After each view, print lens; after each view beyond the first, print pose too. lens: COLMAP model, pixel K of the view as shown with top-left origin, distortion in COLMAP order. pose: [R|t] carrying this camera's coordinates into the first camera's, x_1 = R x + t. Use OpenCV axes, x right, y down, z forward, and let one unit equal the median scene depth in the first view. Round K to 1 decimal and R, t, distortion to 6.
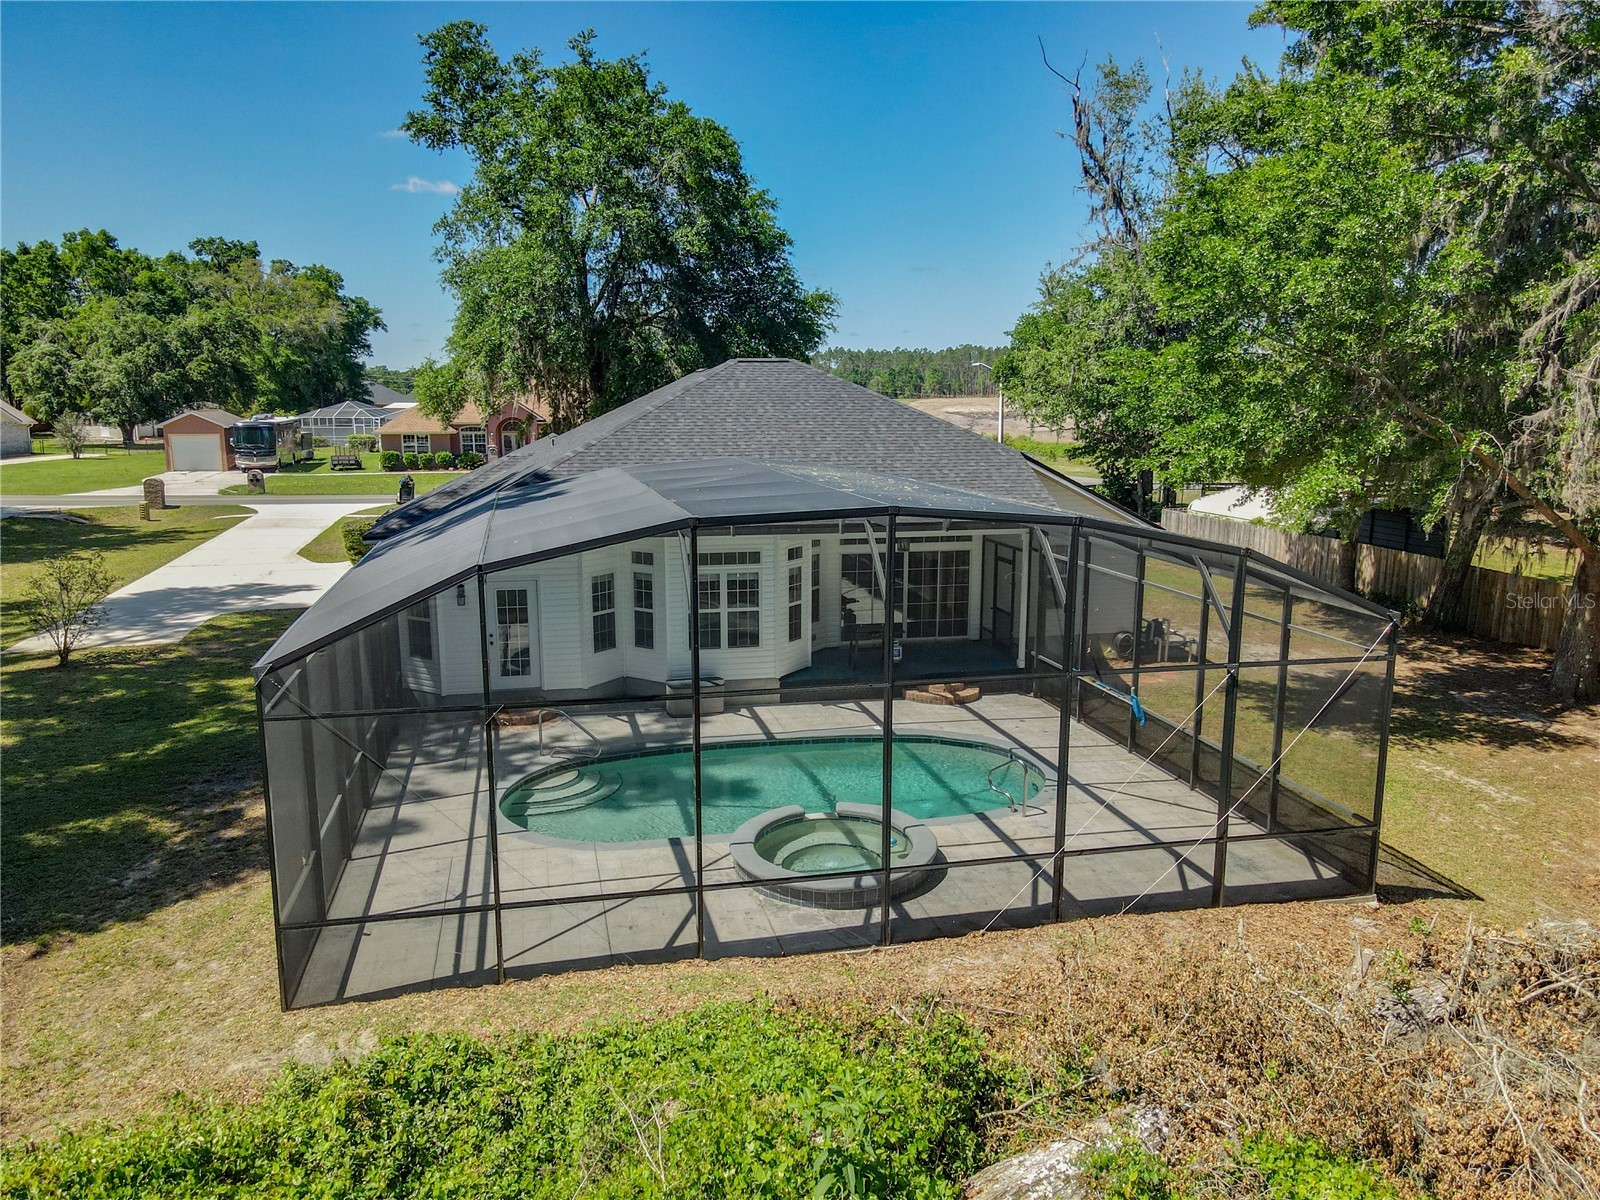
lens RADIAL K [[1154.4, 0, 800.0], [0, 1154.4, 600.0], [0, 0, 1]] dist [-0.000954, 0.003535]
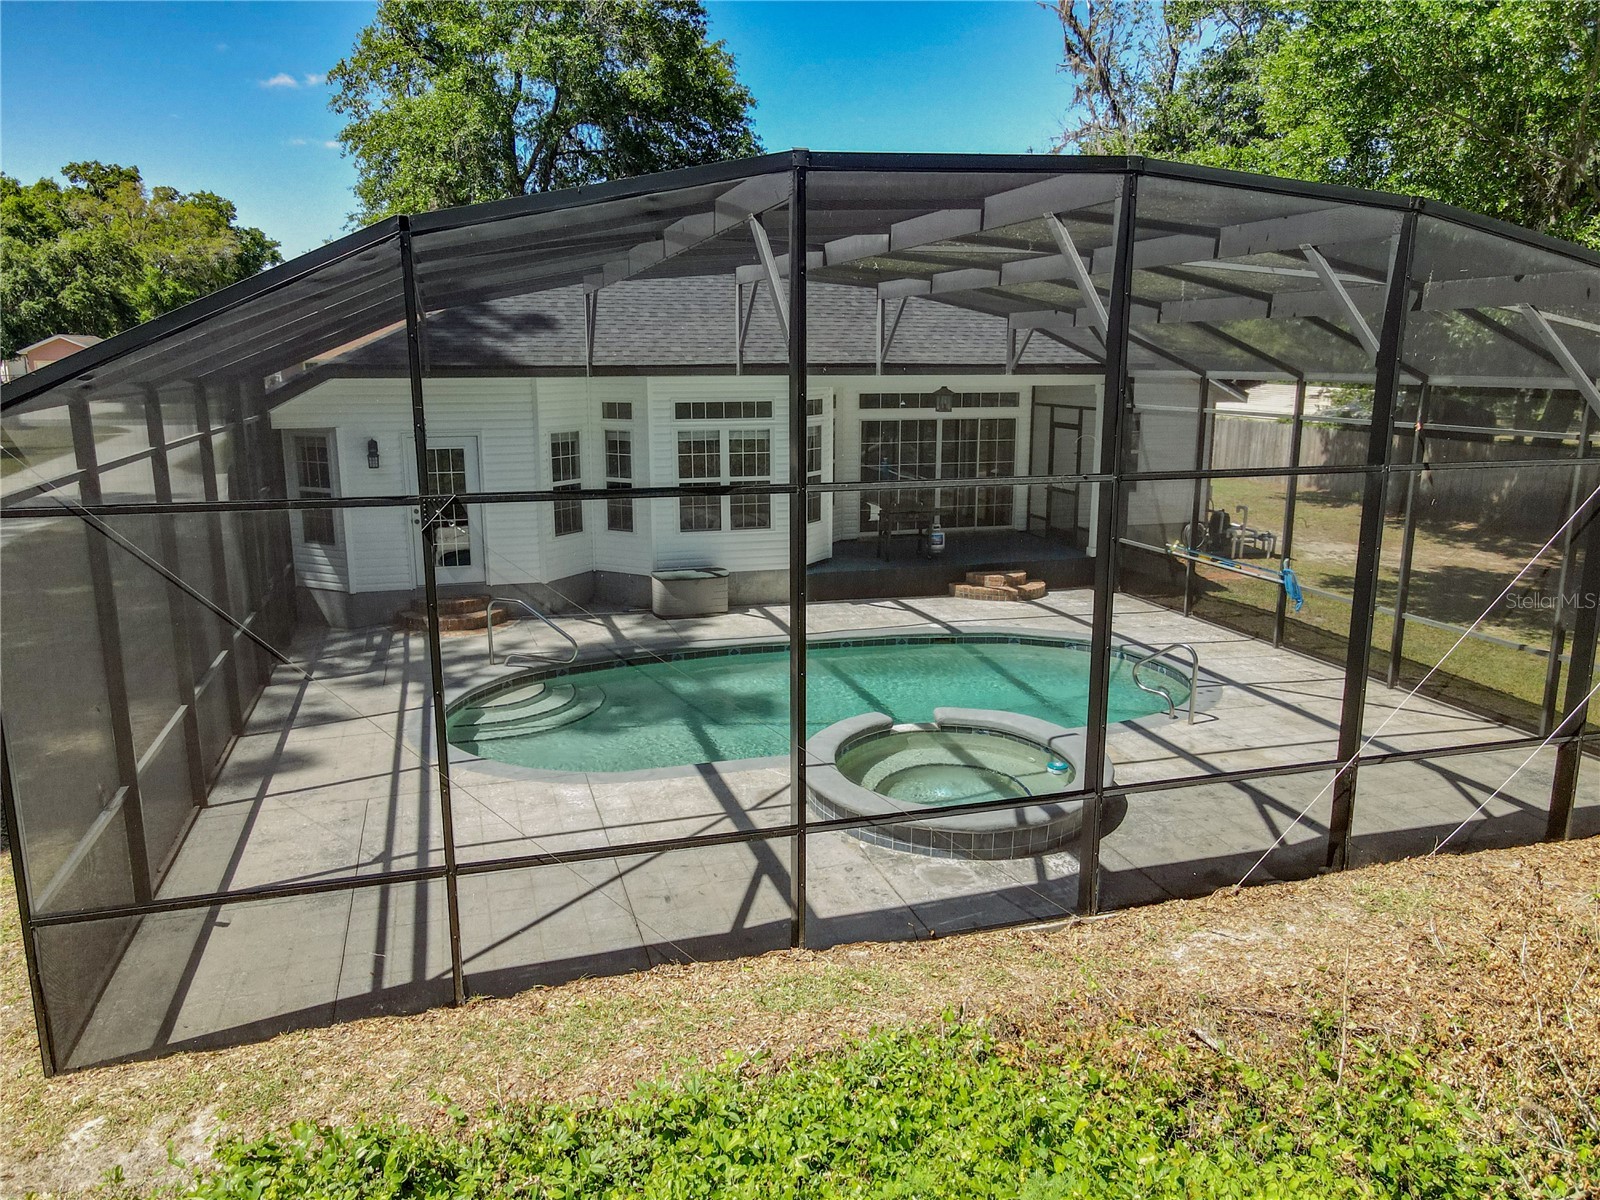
lens RADIAL K [[1157.0, 0, 800.0], [0, 1157.0, 600.0], [0, 0, 1]] dist [0.005406, -0.003557]
pose [[0.997738, -0.014130, 0.065723, -0.082037], [0.011851, 0.999319, 0.034935, 0.075186], [-0.066171, -0.034078, 0.997226, 0.278237]]
